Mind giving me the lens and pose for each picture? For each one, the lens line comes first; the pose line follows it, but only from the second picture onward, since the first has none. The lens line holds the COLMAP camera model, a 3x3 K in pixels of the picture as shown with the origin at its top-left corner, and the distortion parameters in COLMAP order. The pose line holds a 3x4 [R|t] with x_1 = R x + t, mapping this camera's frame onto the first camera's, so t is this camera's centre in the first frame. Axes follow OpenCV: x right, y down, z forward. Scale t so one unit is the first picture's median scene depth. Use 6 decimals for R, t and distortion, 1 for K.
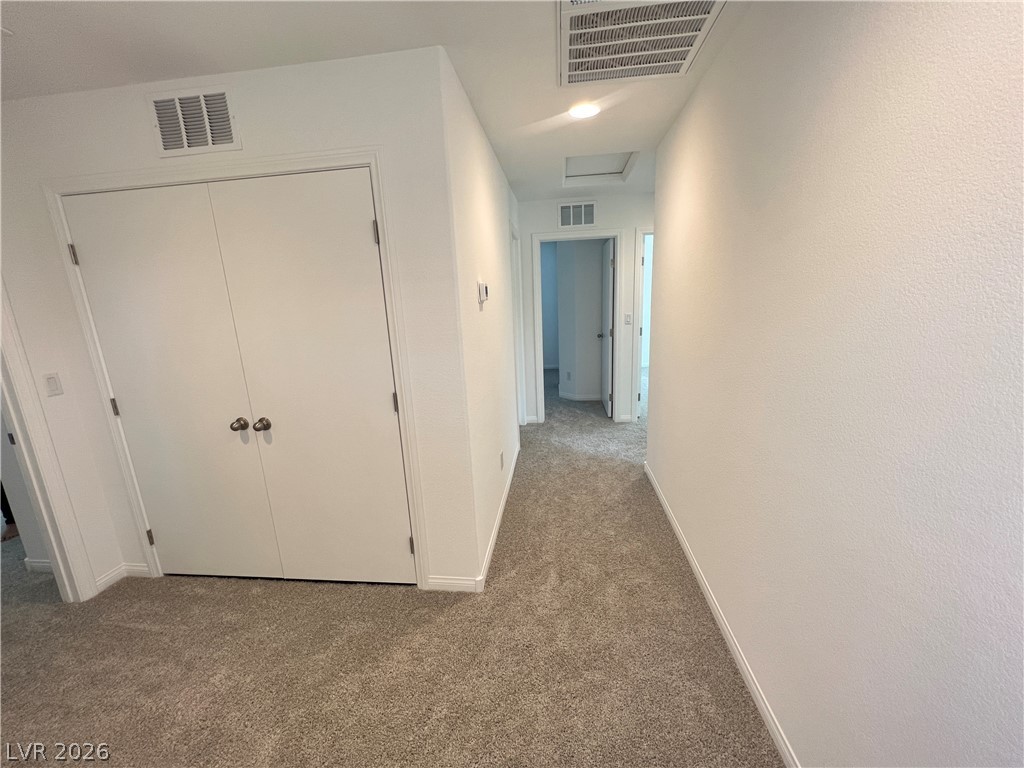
lens RADIAL K [[408.6, 0, 512.0], [0, 408.6, 384.0], [0, 0, 1]] dist [-0.000893, 0.000136]
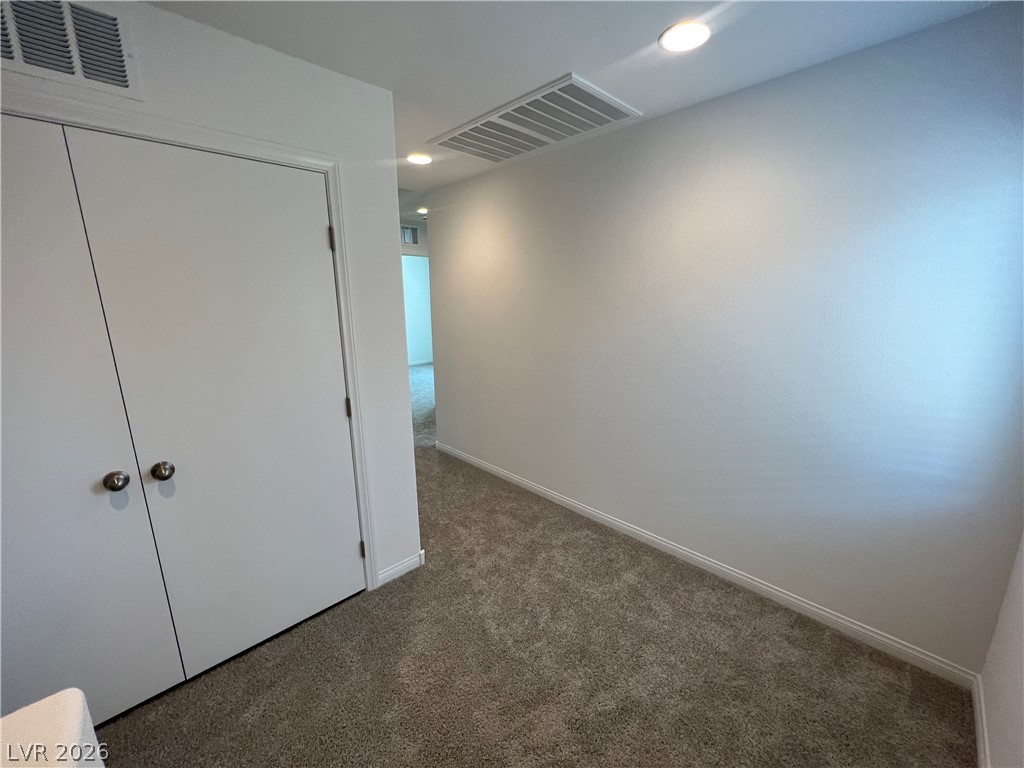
lens RADIAL K [[408.6, 0, 512.0], [0, 408.6, 384.0], [0, 0, 1]] dist [-0.000893, 0.000136]
pose [[0.633971, -0.120431, 0.763922, -0.746887], [0.140558, 0.989292, 0.039313, 0.003221], [-0.760476, 0.082452, 0.644110, 0.038673]]
